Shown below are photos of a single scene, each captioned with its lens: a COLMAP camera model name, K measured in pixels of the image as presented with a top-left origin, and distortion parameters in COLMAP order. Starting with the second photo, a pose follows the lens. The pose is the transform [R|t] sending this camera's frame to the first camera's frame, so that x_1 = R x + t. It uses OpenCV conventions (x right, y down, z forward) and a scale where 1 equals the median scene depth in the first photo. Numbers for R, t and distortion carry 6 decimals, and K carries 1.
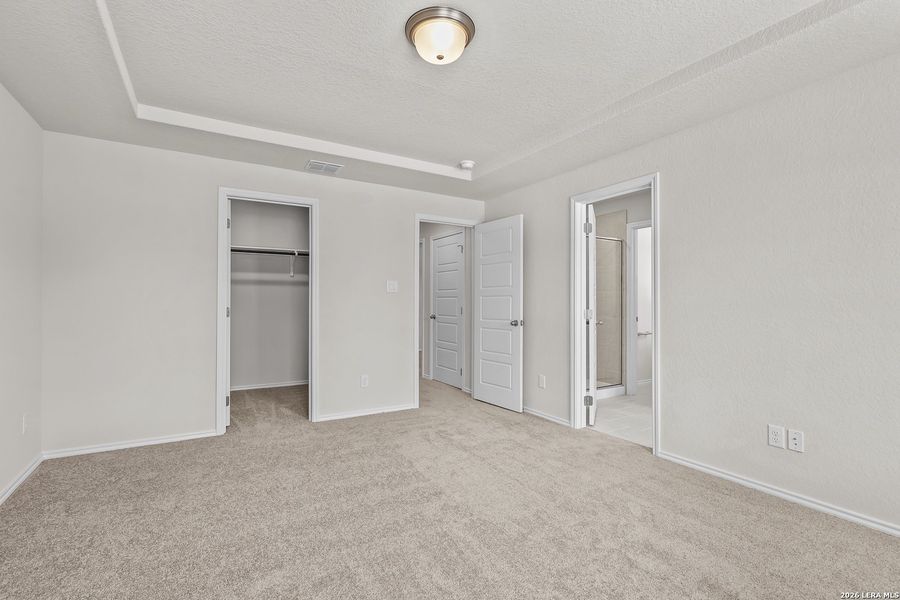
lens RADIAL K [[419.7, 0, 449.7], [0, 419.7, 300.9], [0, 0, 1]] dist [-0.002155, 0.002161]
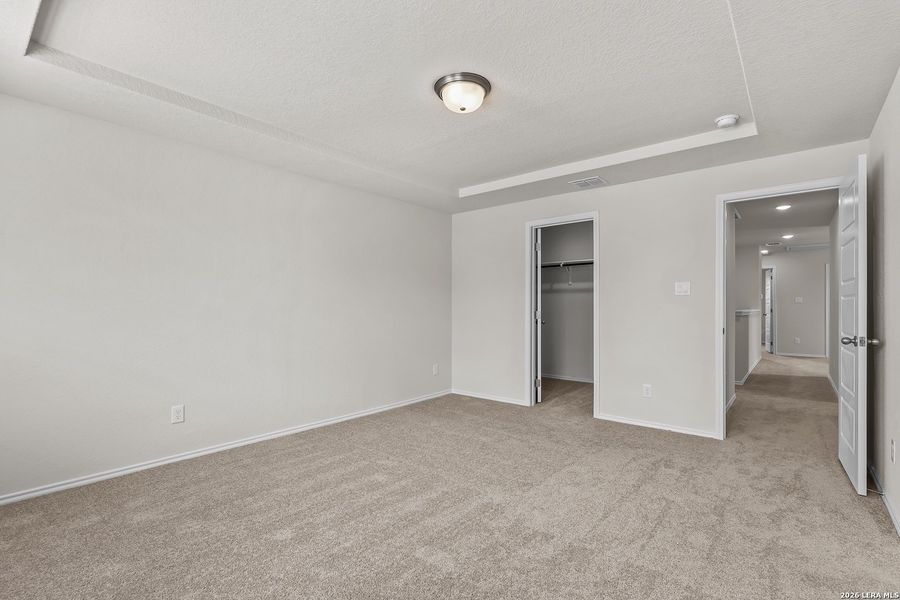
lens RADIAL K [[419.7, 0, 451.3], [0, 419.7, 305.0], [0, 0, 1]] dist [-0.002155, 0.002161]
pose [[0.323666, -0.012786, -0.946085, 0.620002], [-0.003194, 0.999888, -0.014606, 0.016046], [0.946166, 0.007749, 0.323589, 0.317316]]
